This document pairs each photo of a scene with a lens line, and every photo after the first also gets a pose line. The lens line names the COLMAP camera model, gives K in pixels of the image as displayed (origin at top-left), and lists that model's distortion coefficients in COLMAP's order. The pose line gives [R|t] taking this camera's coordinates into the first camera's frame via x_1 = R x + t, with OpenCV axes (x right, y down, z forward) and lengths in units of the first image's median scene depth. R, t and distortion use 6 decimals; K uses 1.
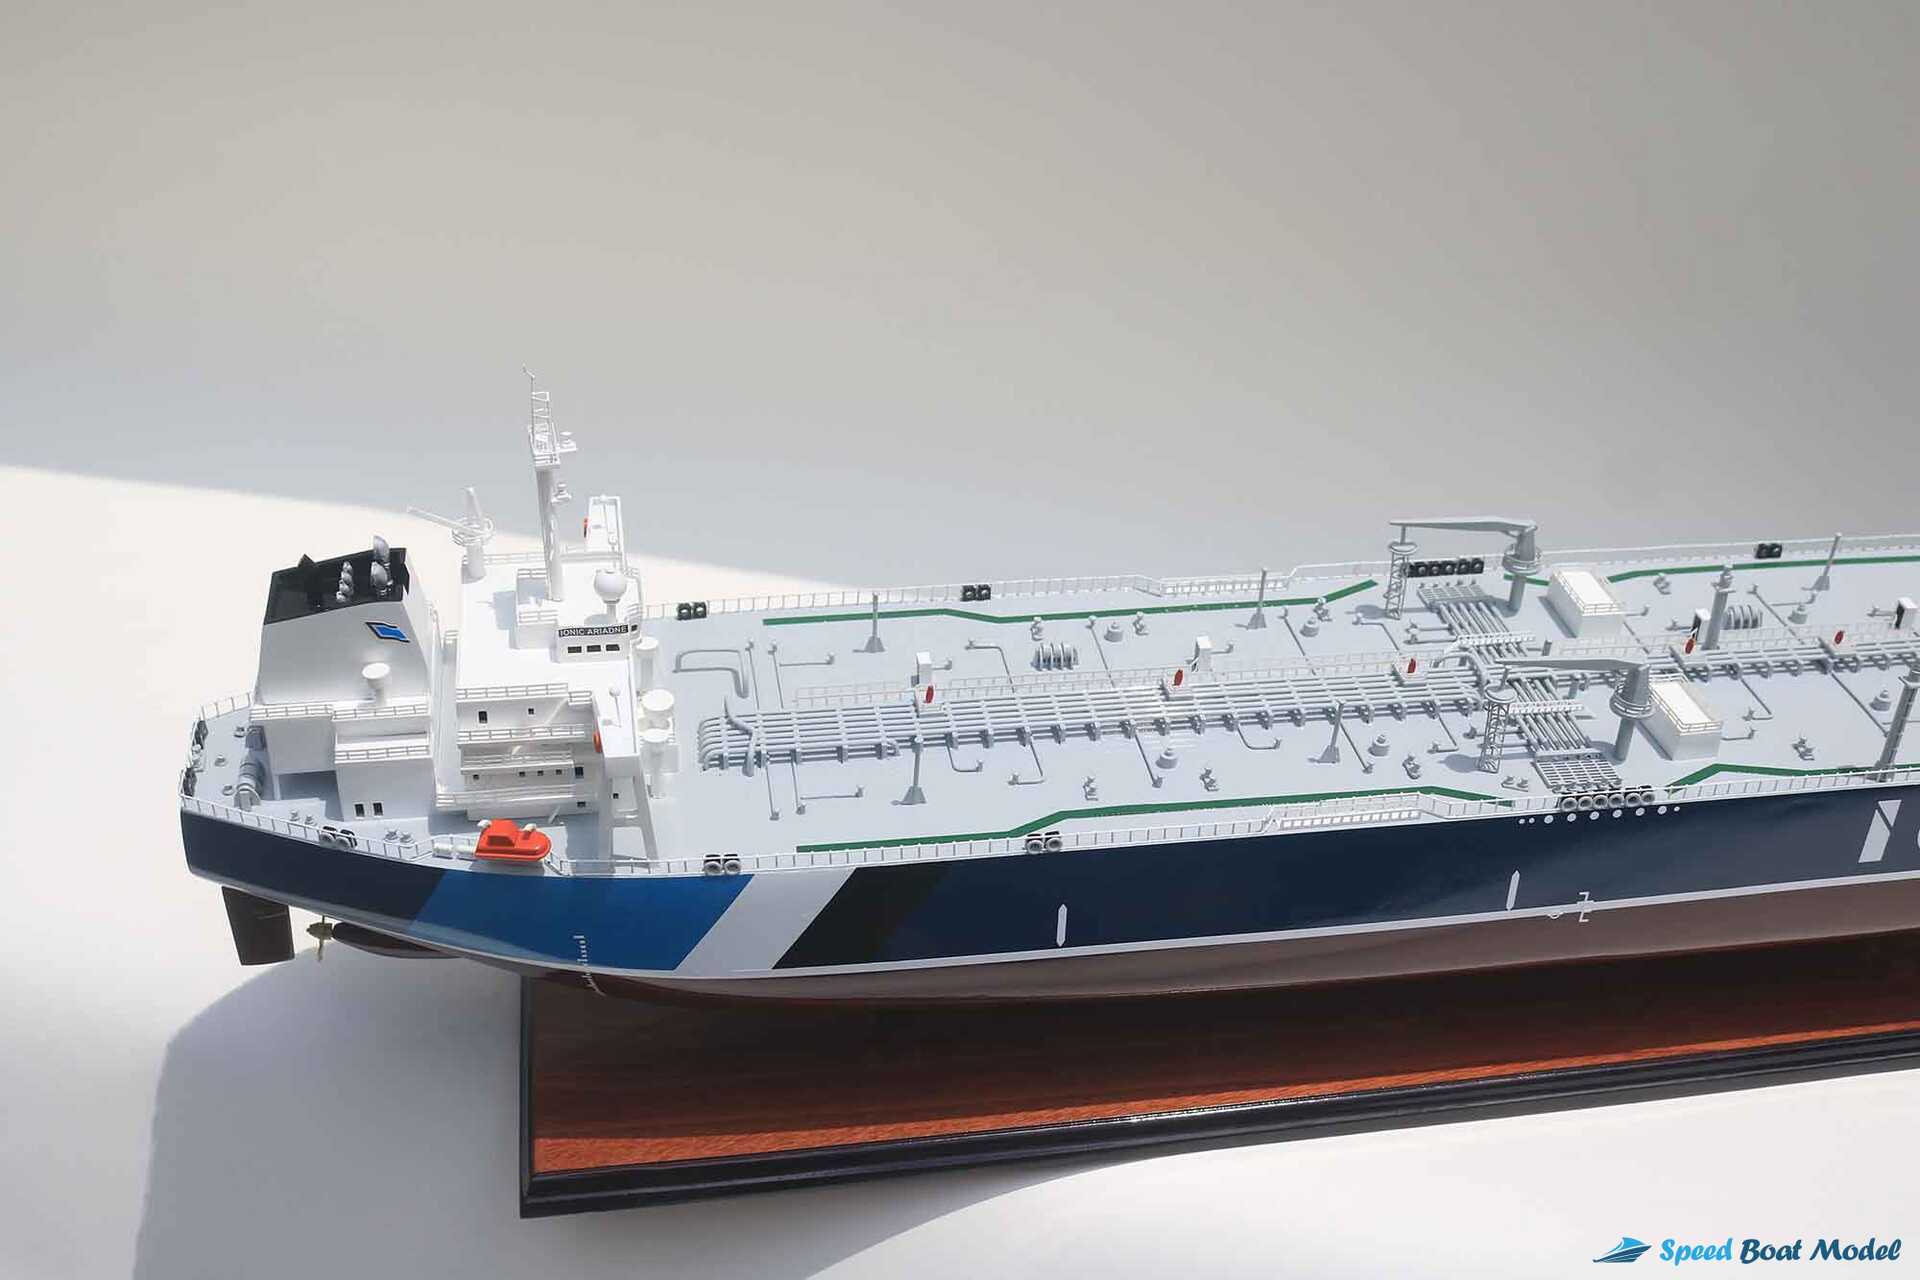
lens RADIAL K [[2139.4, 0, 960.0], [0, 2139.4, 640.0], [0, 0, 1]] dist [-0.099555, 0.056368]
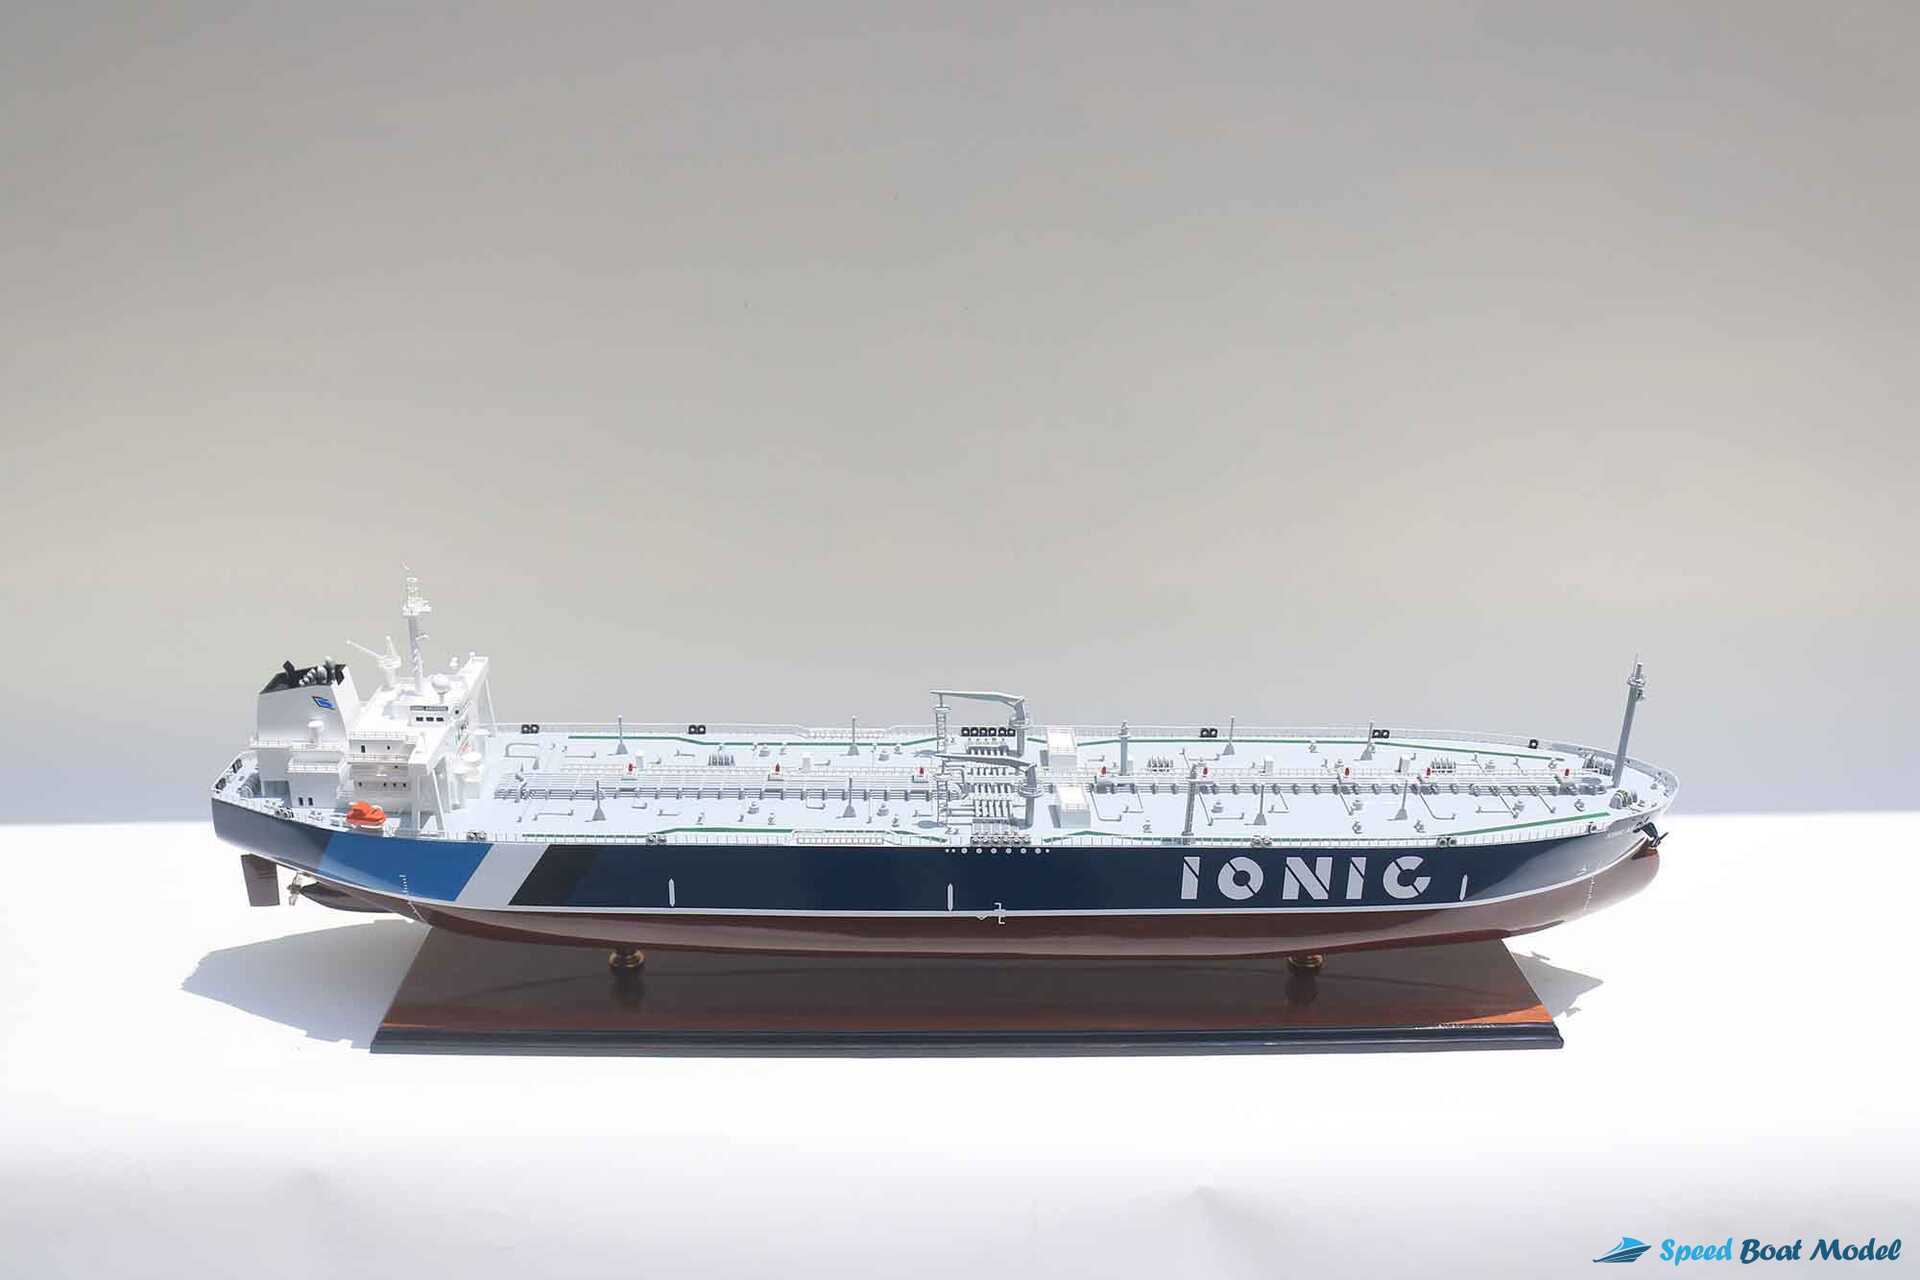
lens RADIAL K [[1757.2, 0, 960.0], [0, 1757.2, 640.0], [0, 0, 1]] dist [-0.160605, 0.157166]
pose [[0.990536, 0.032290, -0.133400, 0.451584], [-0.059202, 0.977384, -0.203016, 0.202463], [0.123827, 0.208992, 0.970046, -0.376503]]
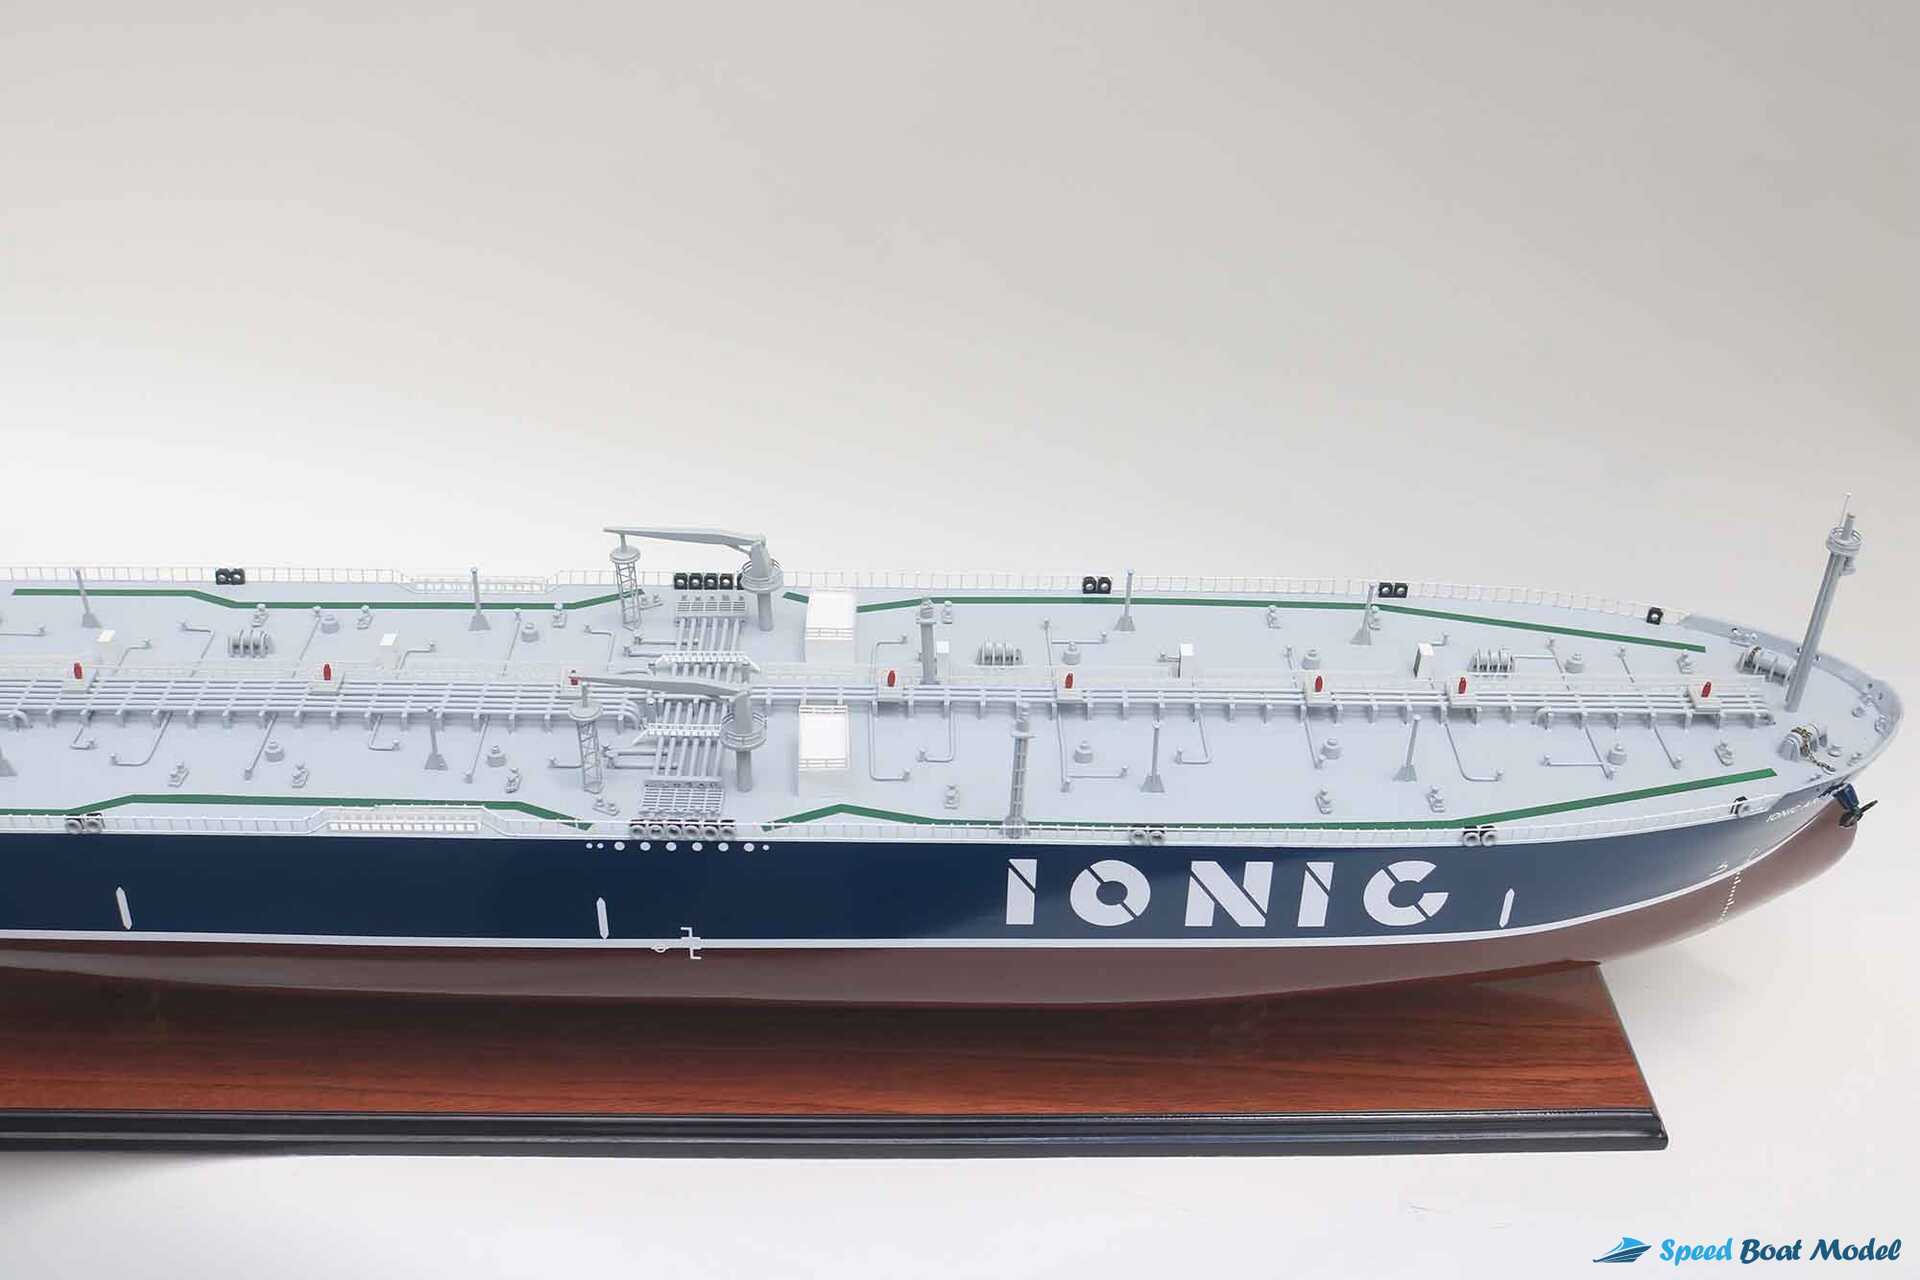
lens RADIAL K [[2139.4, 0, 960.0], [0, 2139.4, 640.0], [0, 0, 1]] dist [-0.099555, 0.056368]
pose [[0.988827, 0.066856, -0.133238, 0.547967], [-0.067182, 0.997739, 0.002051, -0.020029], [0.133074, 0.006923, 0.991082, 0.070599]]
